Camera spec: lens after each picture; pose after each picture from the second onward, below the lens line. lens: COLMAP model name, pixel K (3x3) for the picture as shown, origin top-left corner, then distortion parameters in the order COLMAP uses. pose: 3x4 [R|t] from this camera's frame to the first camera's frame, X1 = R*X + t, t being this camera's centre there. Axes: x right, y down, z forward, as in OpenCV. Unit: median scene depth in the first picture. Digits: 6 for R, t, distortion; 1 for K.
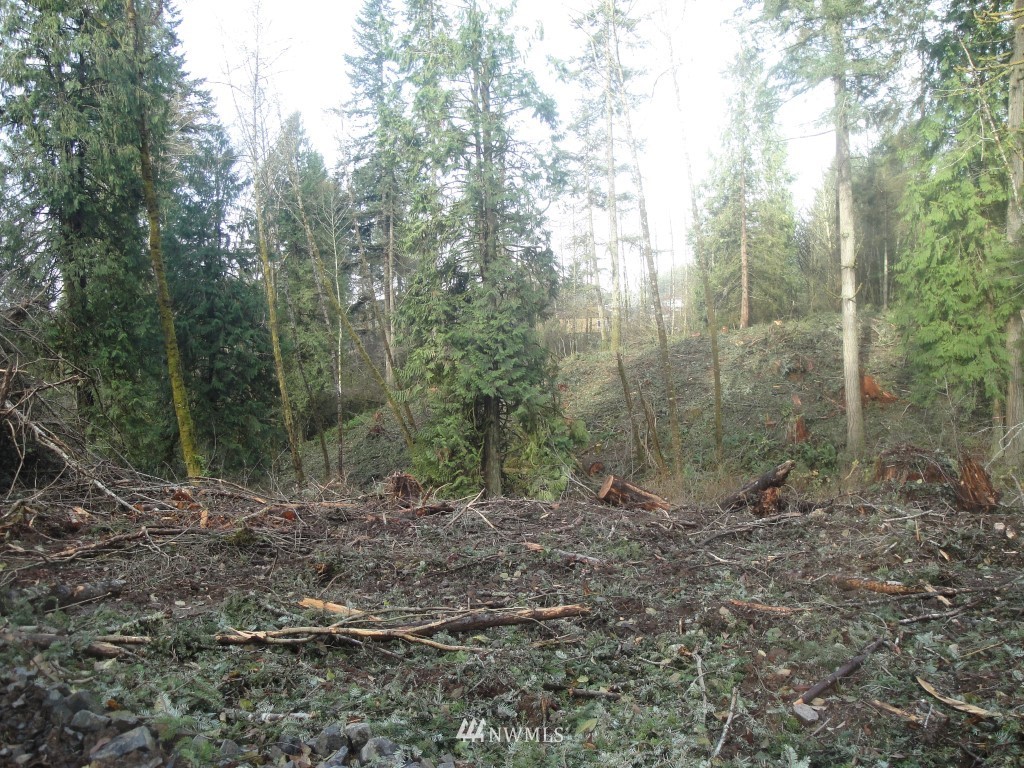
lens RADIAL K [[842.8, 0, 512.0], [0, 842.8, 384.0], [0, 0, 1]] dist [-0.169463, 0.152496]
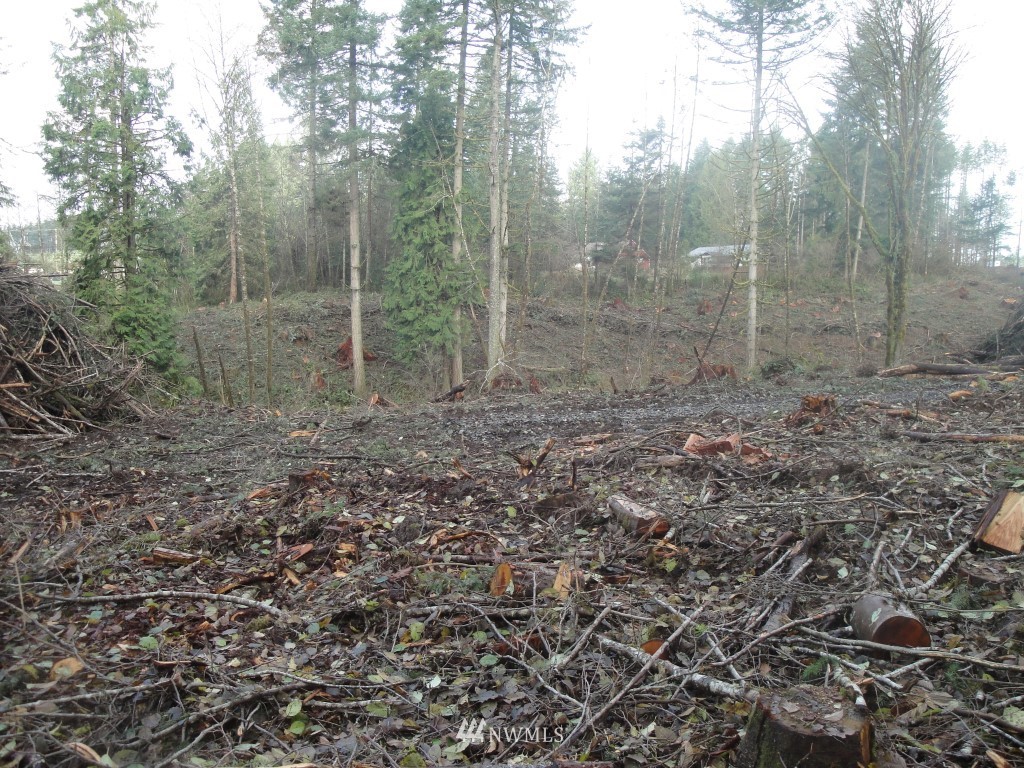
lens RADIAL K [[842.8, 0, 512.0], [0, 842.8, 384.0], [0, 0, 1]] dist [-0.169463, 0.152496]
pose [[0.739484, -0.038108, 0.672094, -0.423970], [0.008262, 0.998835, 0.047544, -0.004945], [-0.673123, -0.029605, 0.738938, -0.314841]]
